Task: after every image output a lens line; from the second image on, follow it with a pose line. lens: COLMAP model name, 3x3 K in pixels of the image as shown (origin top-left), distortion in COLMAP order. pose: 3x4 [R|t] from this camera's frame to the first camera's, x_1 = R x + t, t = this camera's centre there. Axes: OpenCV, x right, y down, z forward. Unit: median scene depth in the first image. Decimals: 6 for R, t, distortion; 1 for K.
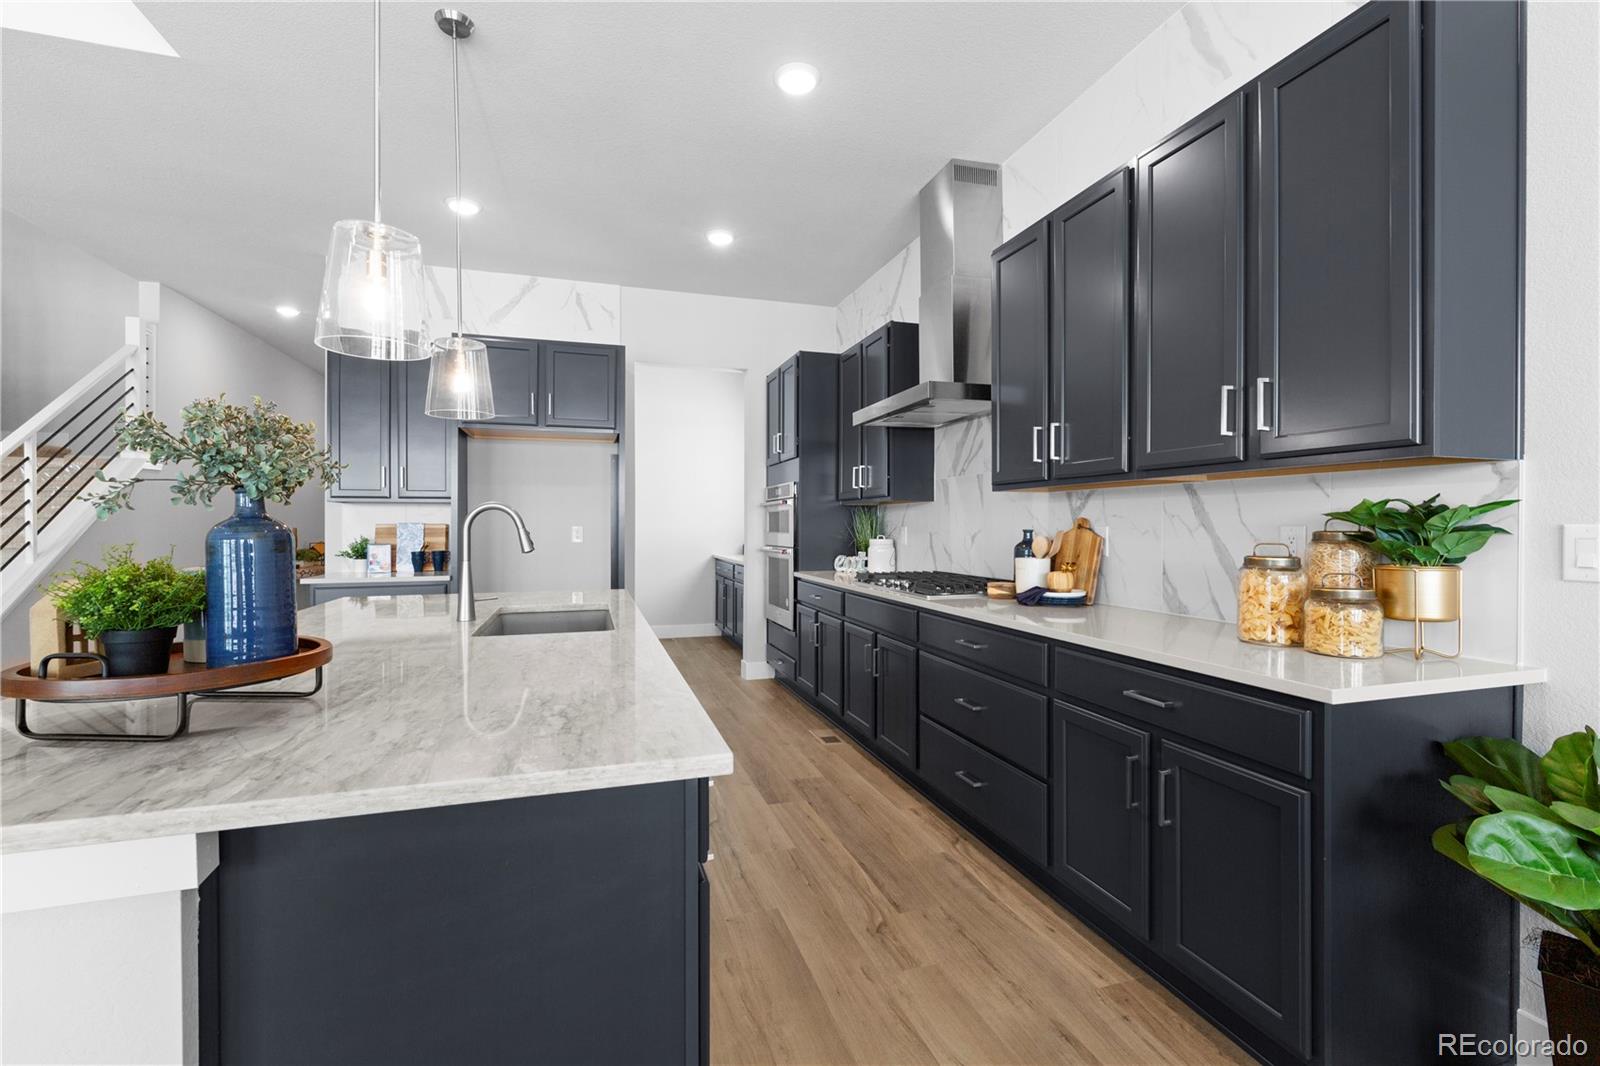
lens RADIAL K [[695.5, 0, 803.2], [0, 695.5, 526.1], [0, 0, 1]] dist [0.000750, -0.000128]
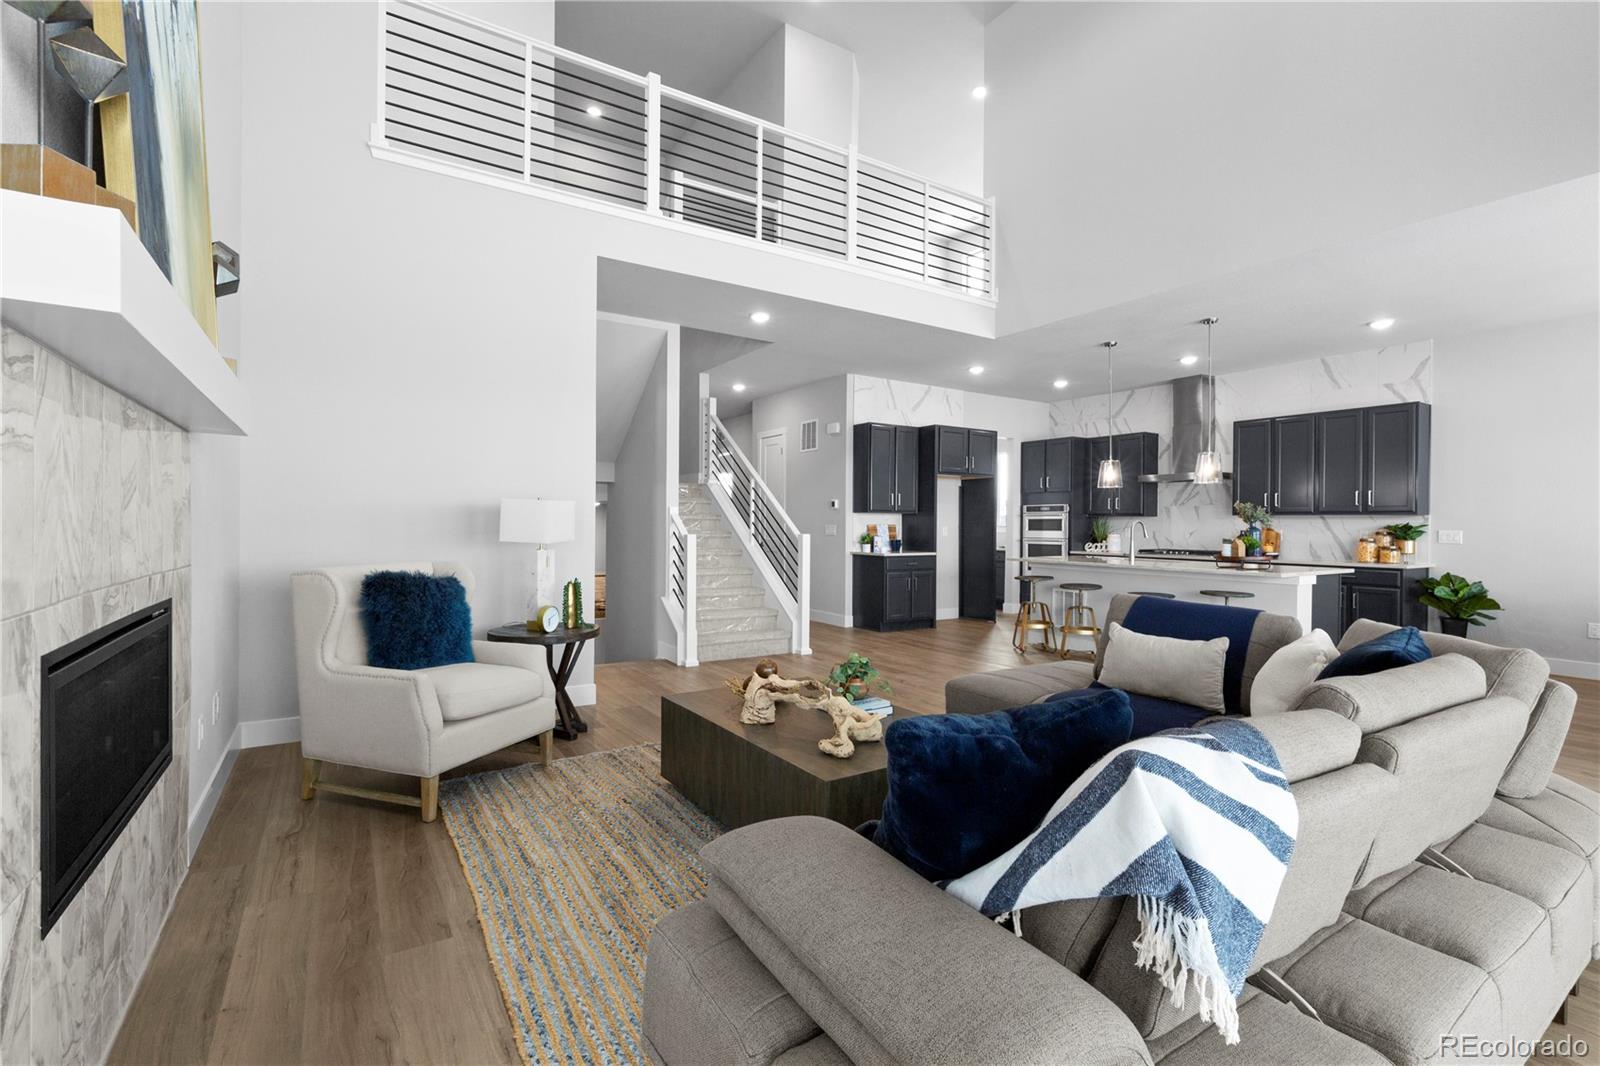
lens RADIAL K [[725.3, 0, 799.0], [0, 725.3, 525.2], [0, 0, 1]] dist [-0.000192, 0.000811]
pose [[0.966142, 0.008784, 0.257860, -2.307875], [-0.009427, 0.999955, 0.001256, -0.001698], [-0.257837, -0.003645, 0.966181, -1.378371]]
